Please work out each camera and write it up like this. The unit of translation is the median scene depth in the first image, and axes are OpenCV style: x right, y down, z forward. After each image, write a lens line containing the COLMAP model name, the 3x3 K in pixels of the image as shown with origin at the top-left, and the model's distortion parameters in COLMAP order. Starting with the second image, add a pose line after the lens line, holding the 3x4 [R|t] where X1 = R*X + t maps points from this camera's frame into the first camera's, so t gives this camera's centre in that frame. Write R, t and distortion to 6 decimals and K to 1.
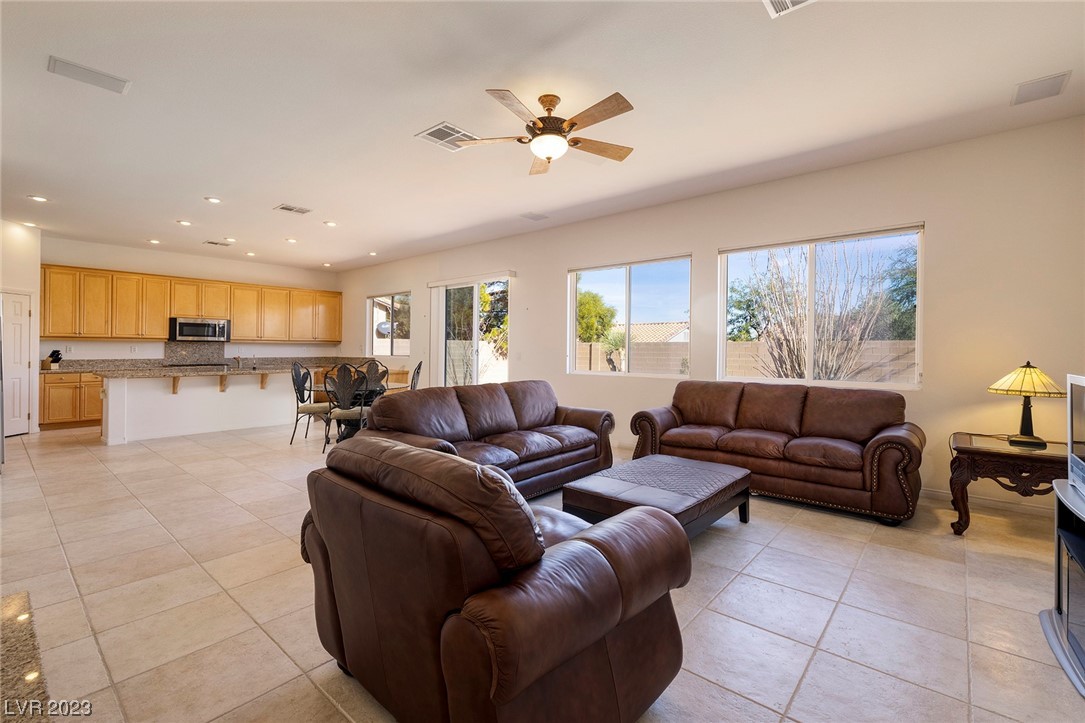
lens RADIAL K [[472.3, 0, 563.4], [0, 472.3, 343.7], [0, 0, 1]] dist [0.000737, 0.000070]
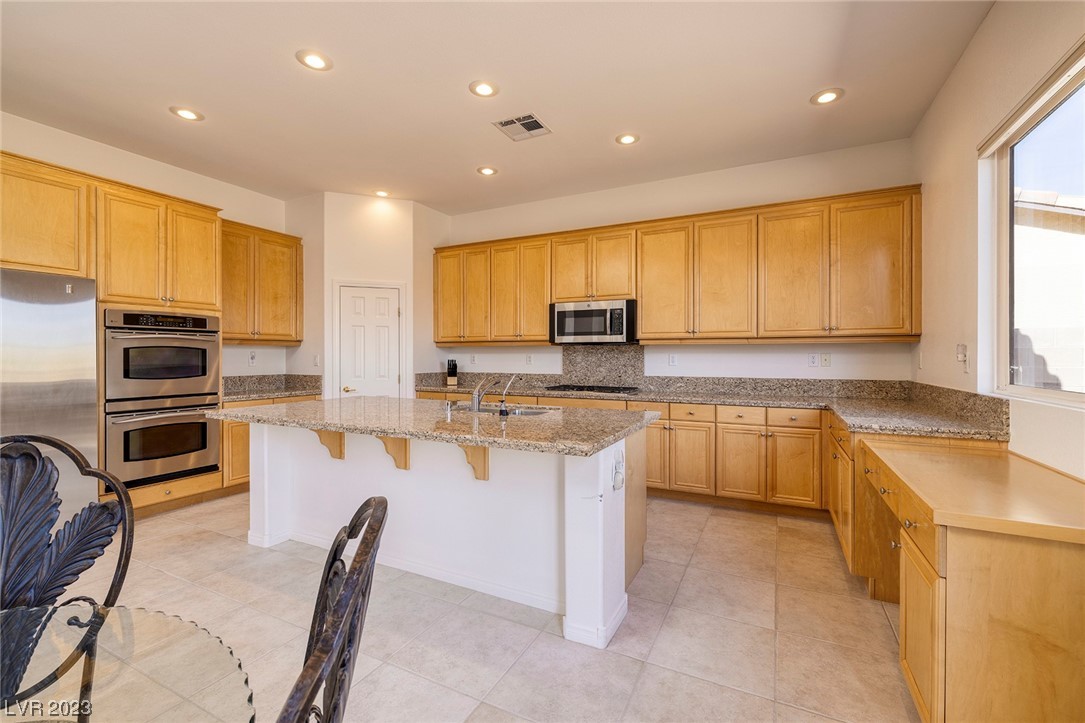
lens RADIAL K [[472.3, 0, 524.9], [0, 472.3, 361.2], [0, 0, 1]] dist [0.000737, 0.000070]
pose [[0.221388, 0.008204, -0.975151, -0.271821], [0.011976, 0.999866, 0.011131, 0.007789], [0.975112, -0.014143, 0.221260, 0.840671]]
